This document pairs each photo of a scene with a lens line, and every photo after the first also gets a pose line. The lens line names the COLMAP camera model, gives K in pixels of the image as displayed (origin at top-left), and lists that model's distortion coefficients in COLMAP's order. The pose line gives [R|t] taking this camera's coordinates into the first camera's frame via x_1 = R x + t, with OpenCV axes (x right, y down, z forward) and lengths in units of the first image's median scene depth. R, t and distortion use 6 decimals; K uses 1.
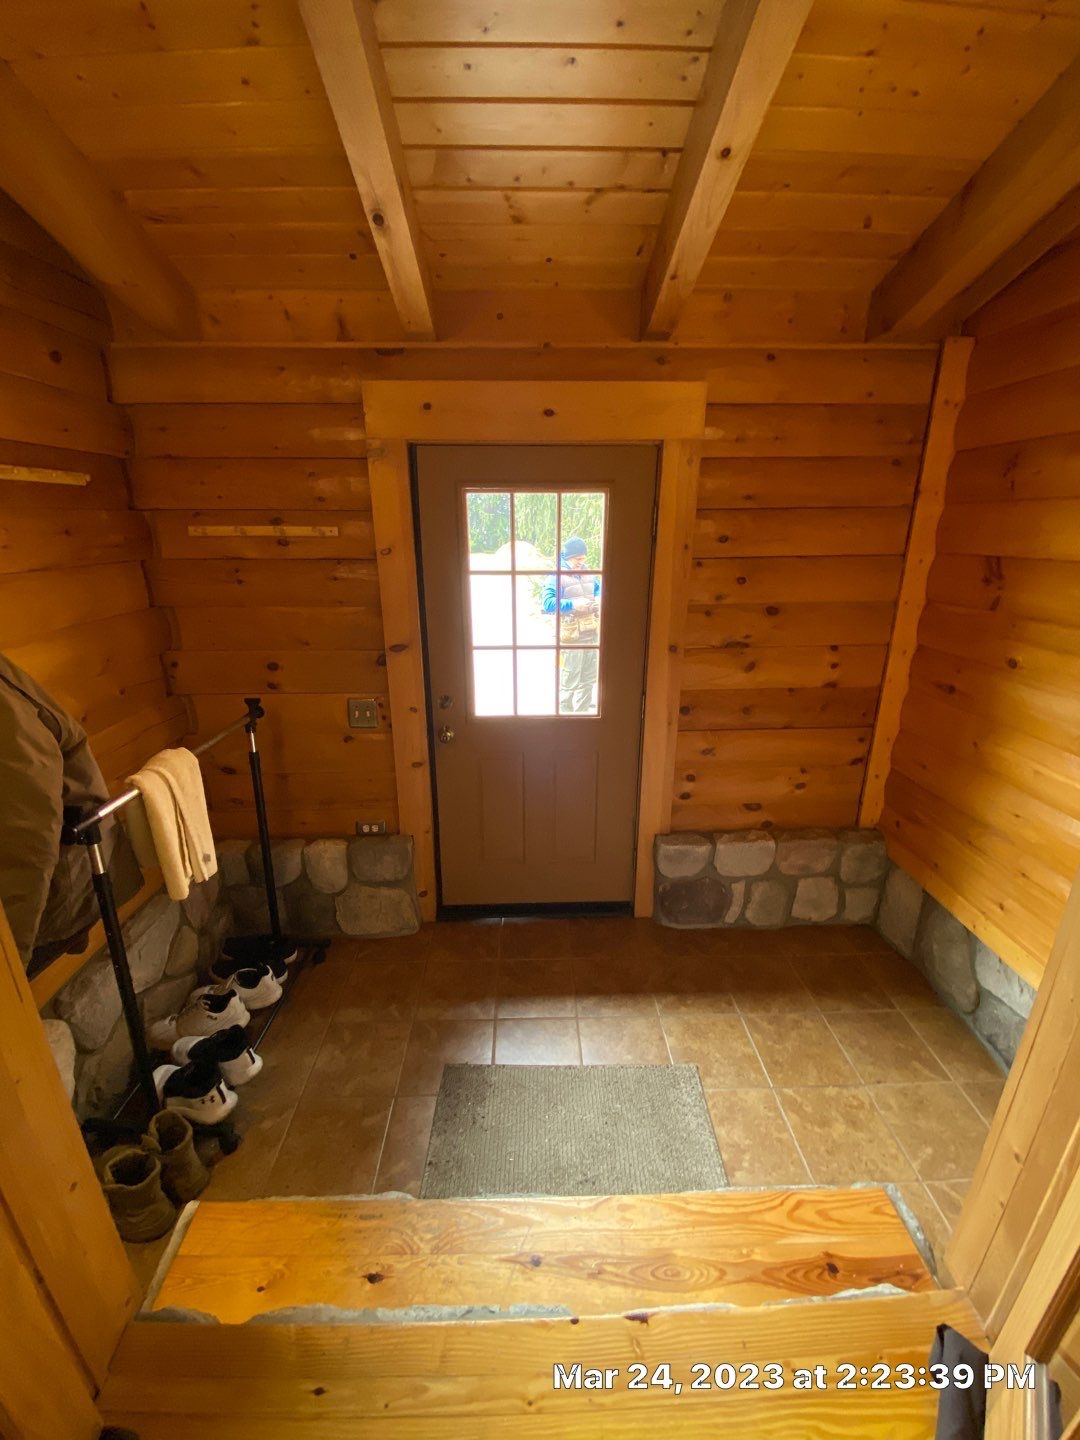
lens RADIAL K [[567.2, 0, 542.3], [0, 567.2, 716.8], [0, 0, 1]] dist [0.001483, -0.013449]
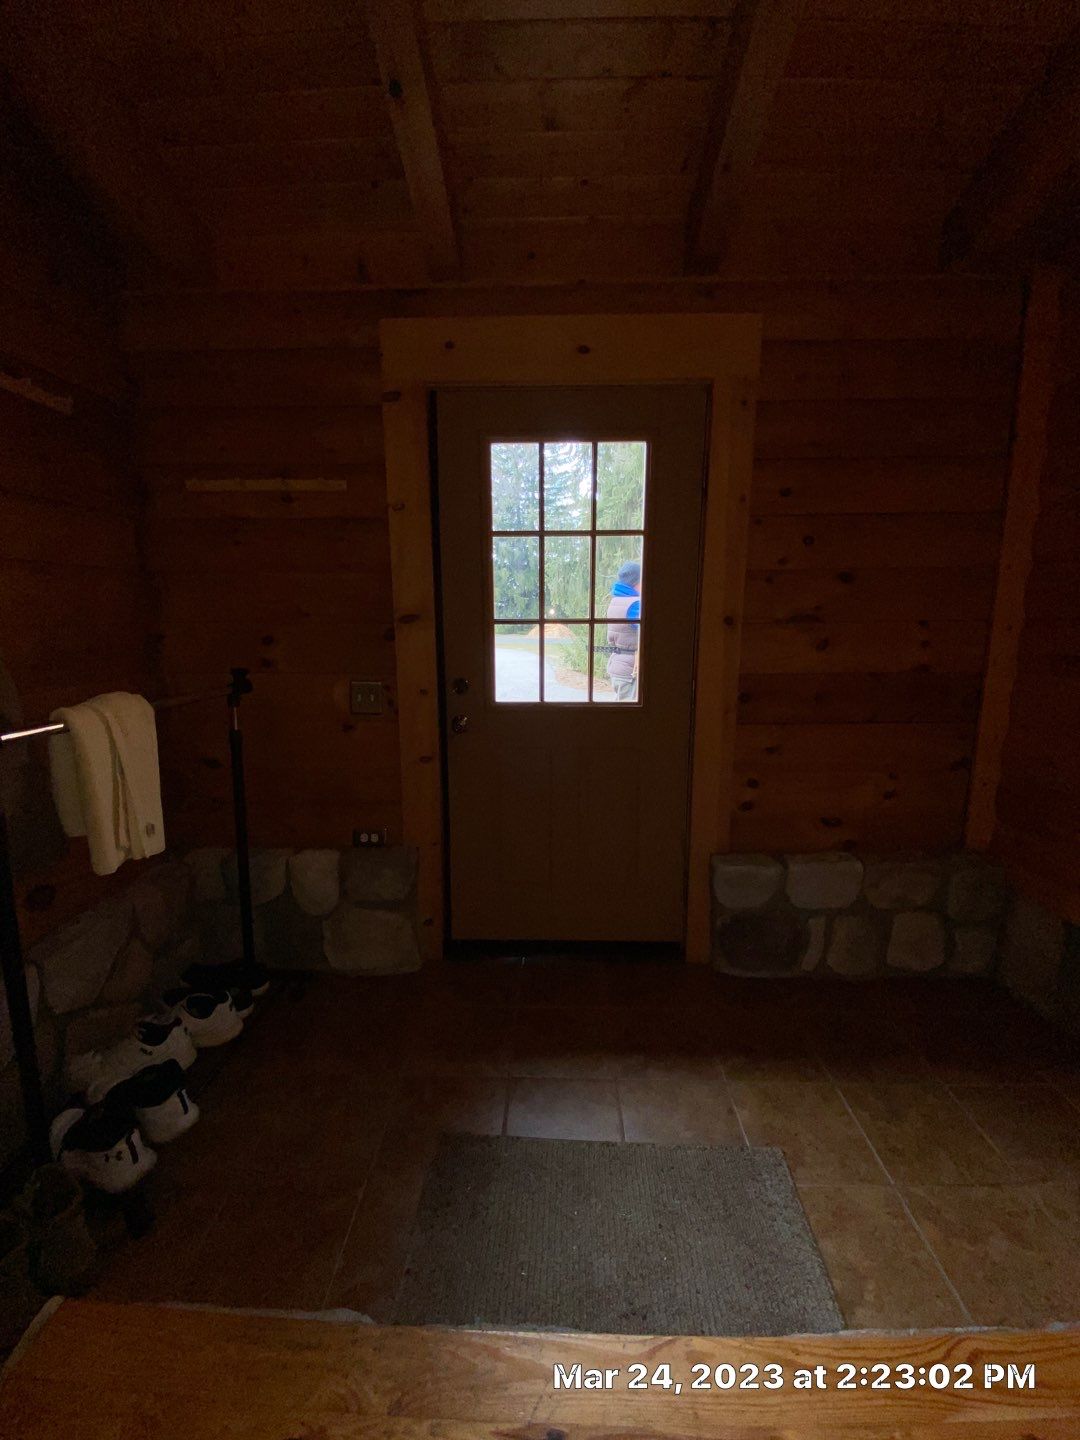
lens RADIAL K [[573.0, 0, 542.8], [0, 573.0, 718.4], [0, 0, 1]] dist [0.000604, -0.012621]
pose [[0.998503, 0.007980, -0.054104, 0.000576], [-0.015160, 0.990915, -0.133629, 0.155180], [0.052546, 0.134249, 0.989553, 0.170894]]
